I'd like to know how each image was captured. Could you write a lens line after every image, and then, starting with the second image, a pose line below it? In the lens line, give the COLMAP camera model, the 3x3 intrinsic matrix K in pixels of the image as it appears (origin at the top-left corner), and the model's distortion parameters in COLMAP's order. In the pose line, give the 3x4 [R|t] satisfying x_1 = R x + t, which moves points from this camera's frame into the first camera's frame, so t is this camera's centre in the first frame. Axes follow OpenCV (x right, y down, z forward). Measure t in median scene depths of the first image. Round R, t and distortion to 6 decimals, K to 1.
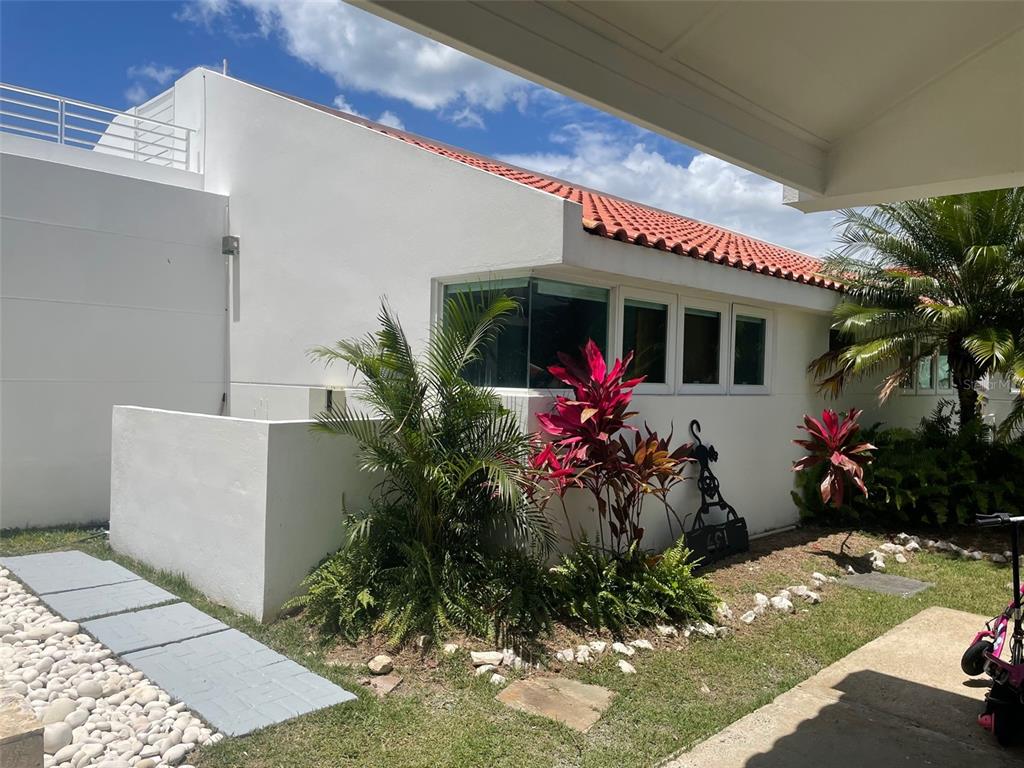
lens RADIAL K [[777.6, 0, 511.1], [0, 777.6, 385.2], [0, 0, 1]] dist [-0.000422, -0.003592]
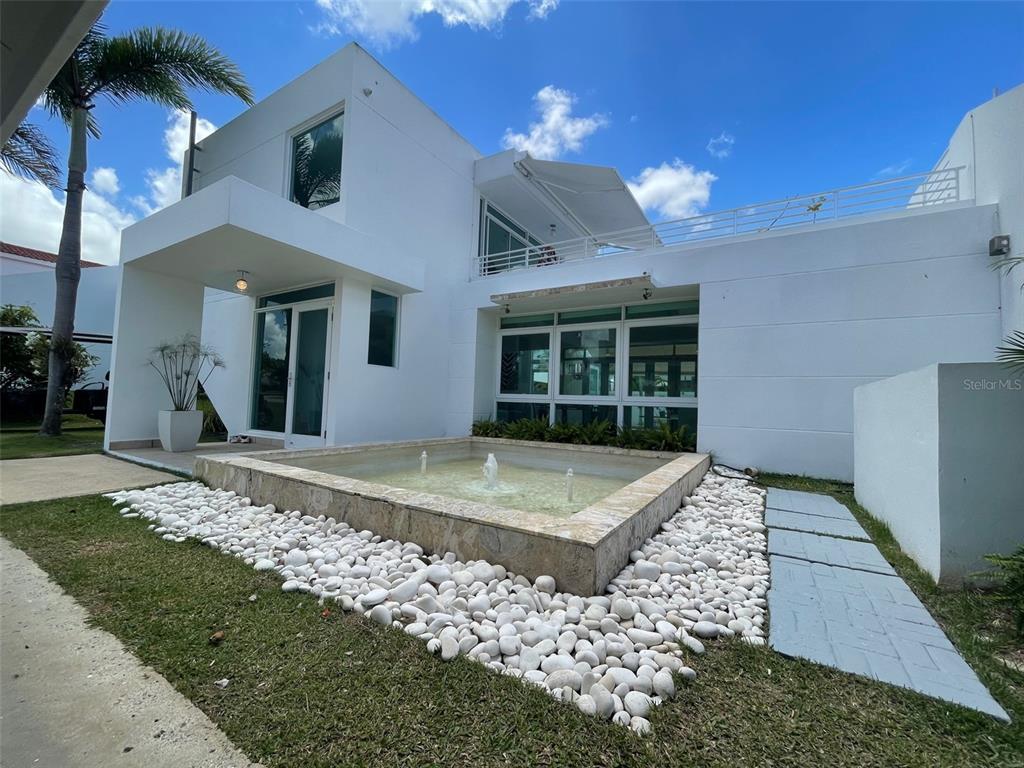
lens RADIAL K [[416.8, 0, 511.4], [0, 416.8, 386.4], [0, 0, 1]] dist [-0.000118, -0.000199]
pose [[0.228333, -0.052162, -0.972185, 0.057847], [-0.041287, 0.997147, -0.063198, 0.144052], [0.972707, 0.054569, 0.225528, 0.446973]]
